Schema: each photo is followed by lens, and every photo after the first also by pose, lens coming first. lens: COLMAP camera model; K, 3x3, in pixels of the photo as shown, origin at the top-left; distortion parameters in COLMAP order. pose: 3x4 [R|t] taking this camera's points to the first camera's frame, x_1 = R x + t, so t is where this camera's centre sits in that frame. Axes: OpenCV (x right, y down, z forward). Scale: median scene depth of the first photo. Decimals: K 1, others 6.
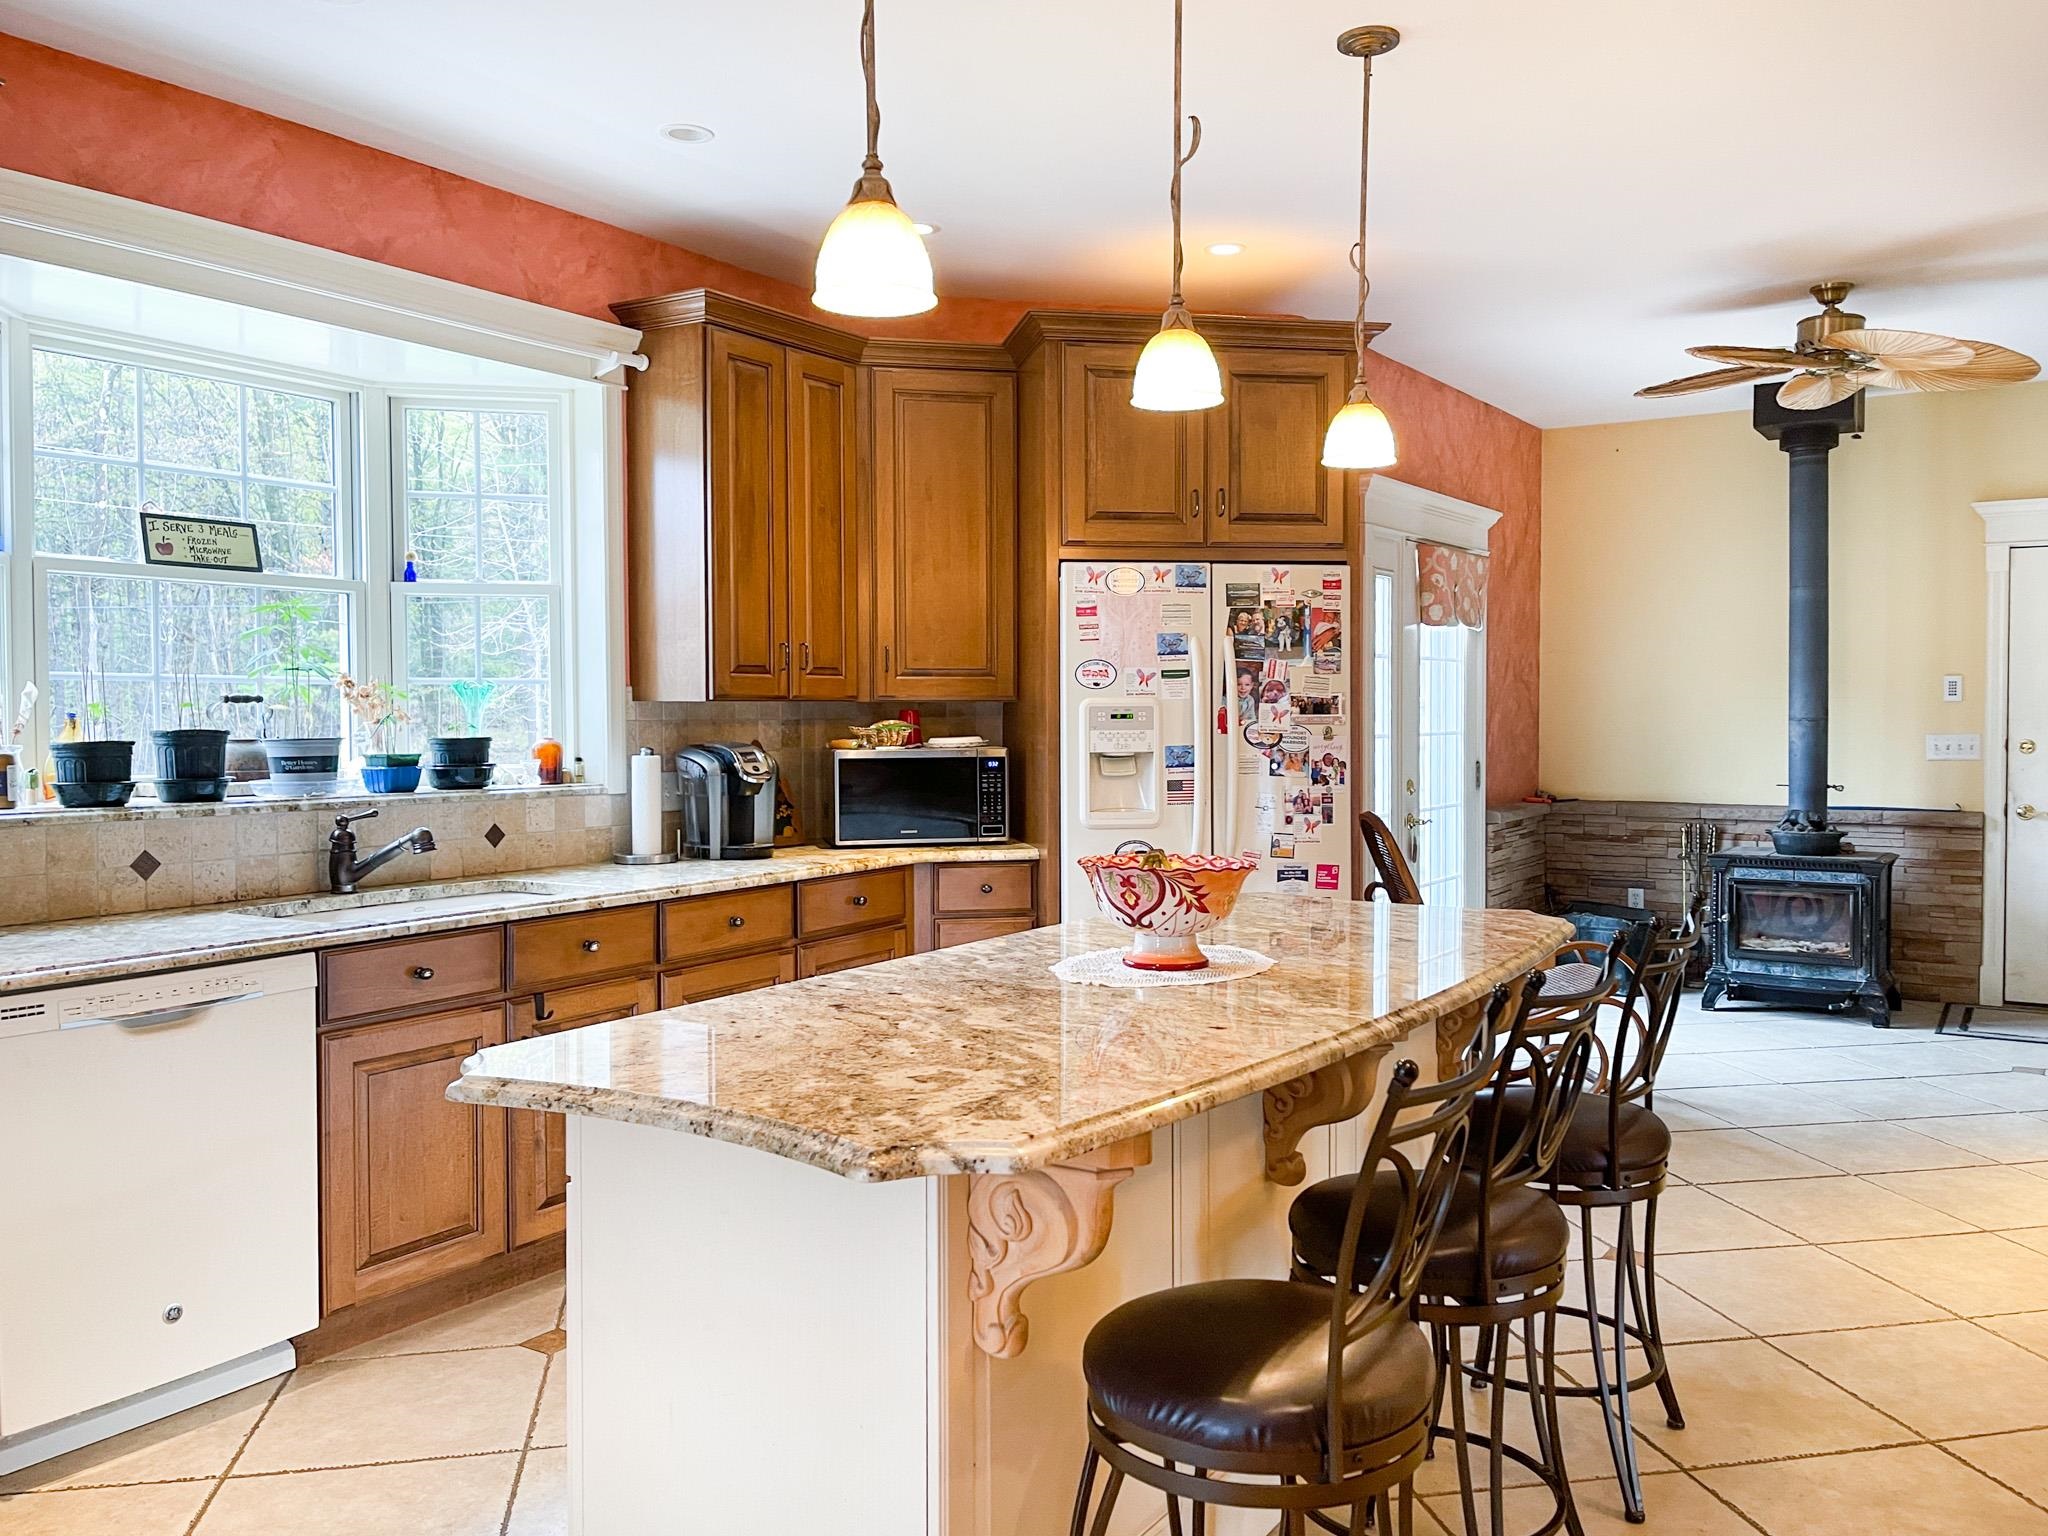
lens RADIAL K [[1594.0, 0, 1024.0], [0, 1594.0, 768.0], [0, 0, 1]] dist [0.006828, 0.000492]
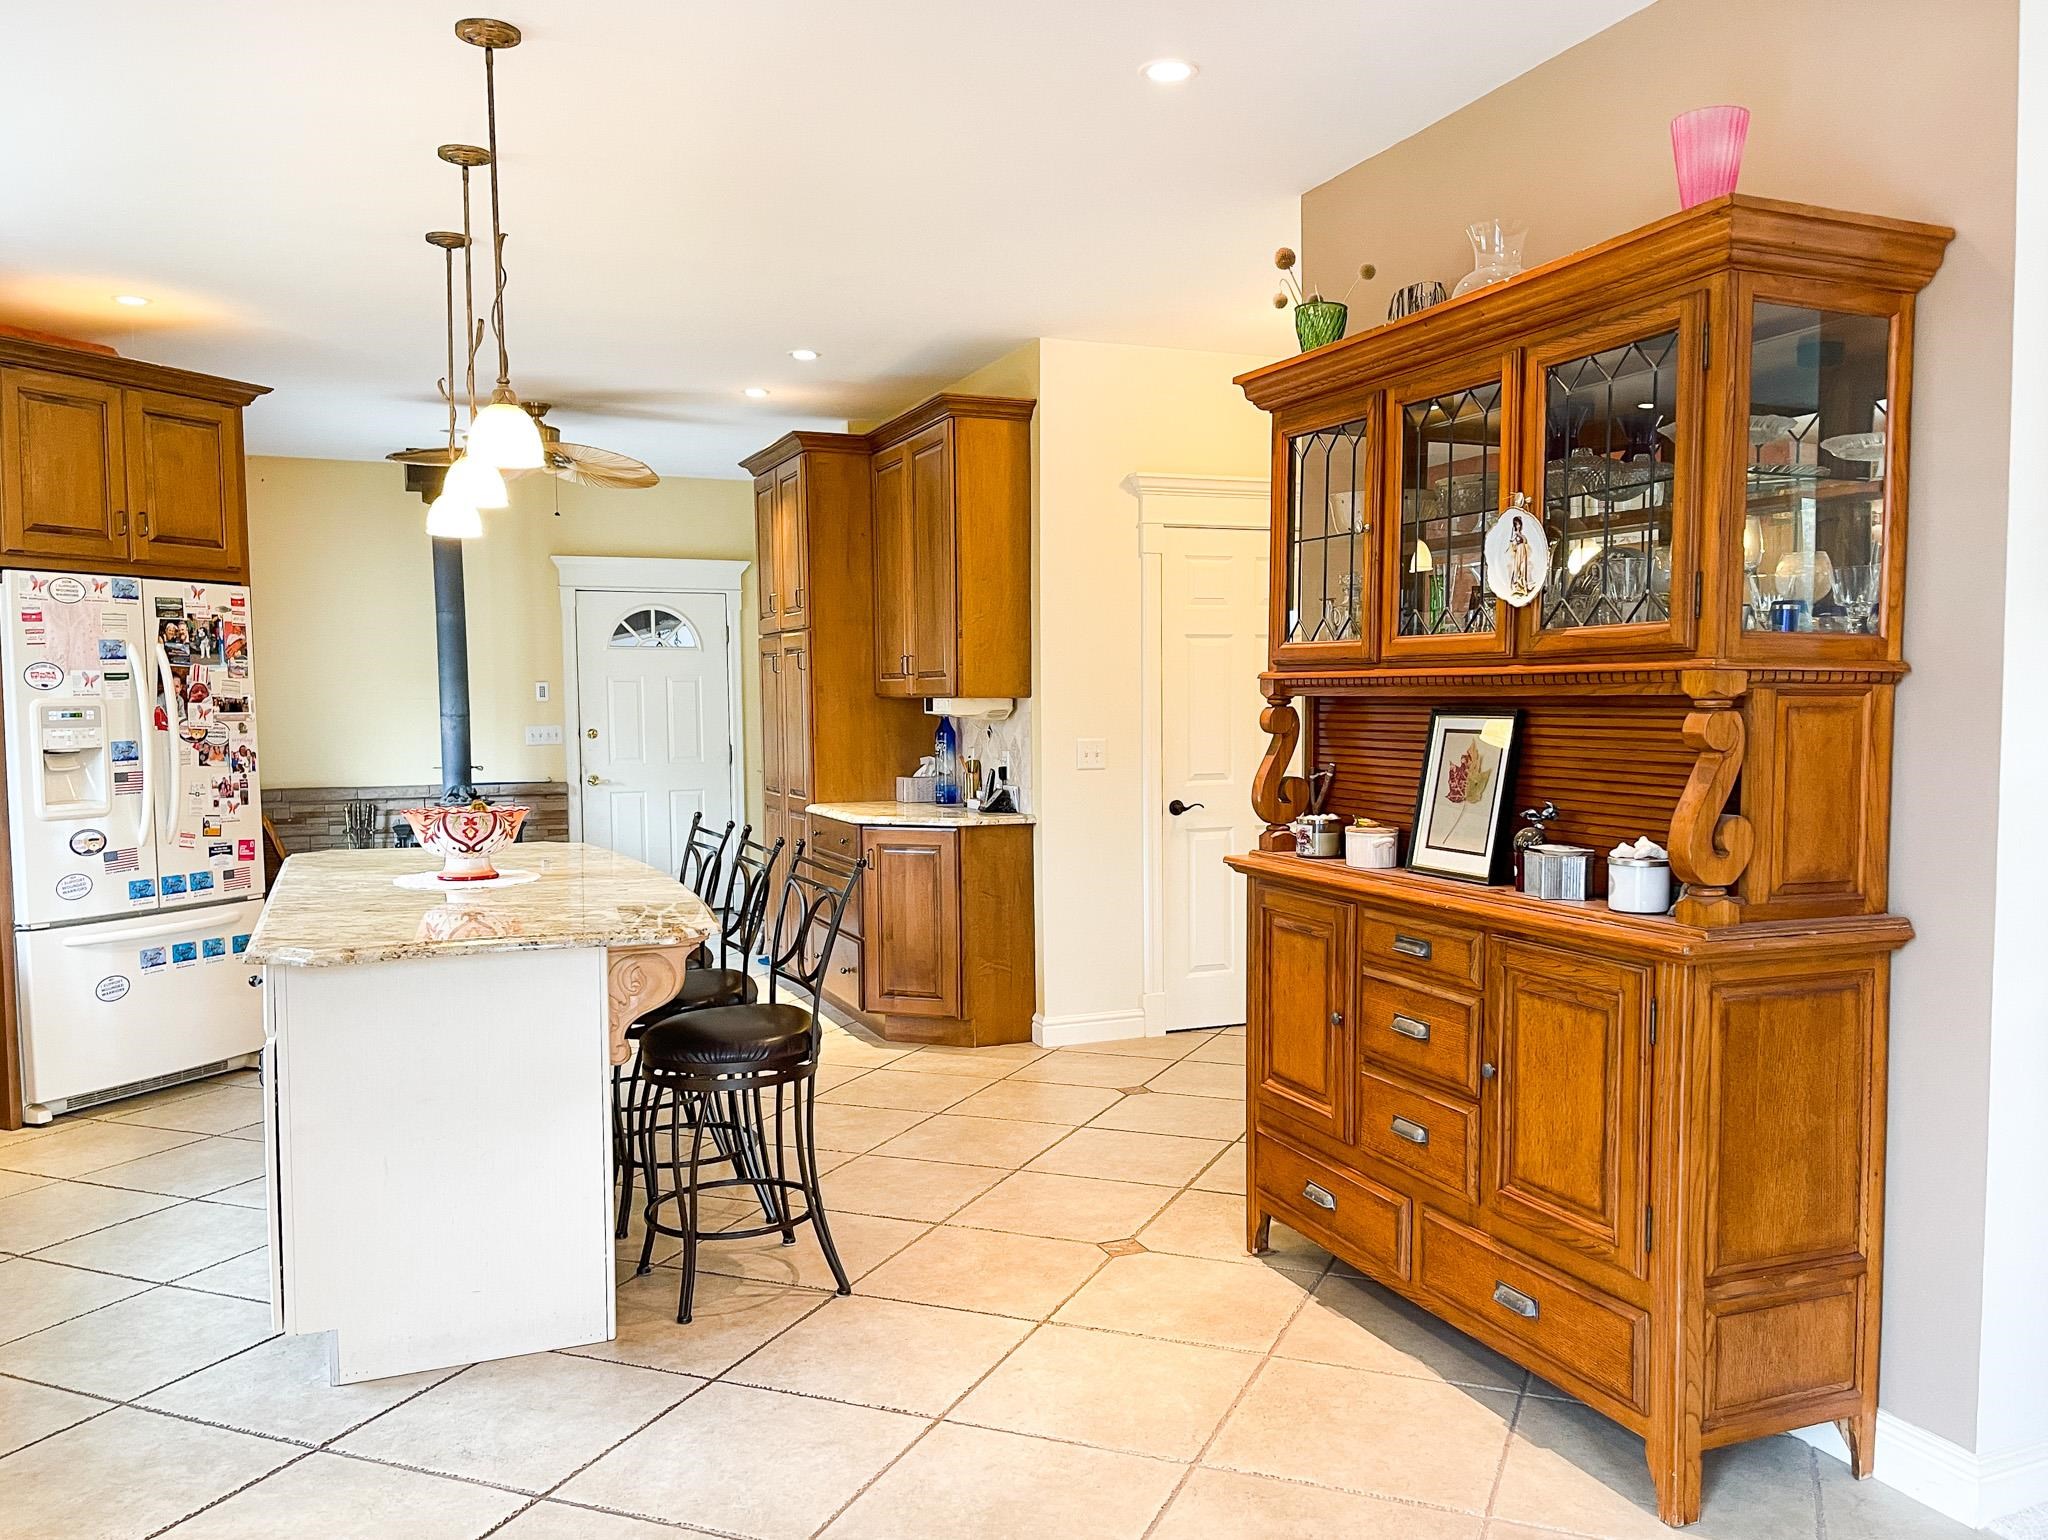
lens RADIAL K [[1594.0, 0, 1024.0], [0, 1594.0, 770.0], [0, 0, 1]] dist [0.006828, 0.000492]
pose [[0.559788, -0.036980, 0.827810, -0.466968], [0.036566, 0.999133, 0.019906, 0.006661], [-0.827829, 0.019127, 0.560655, -0.141069]]
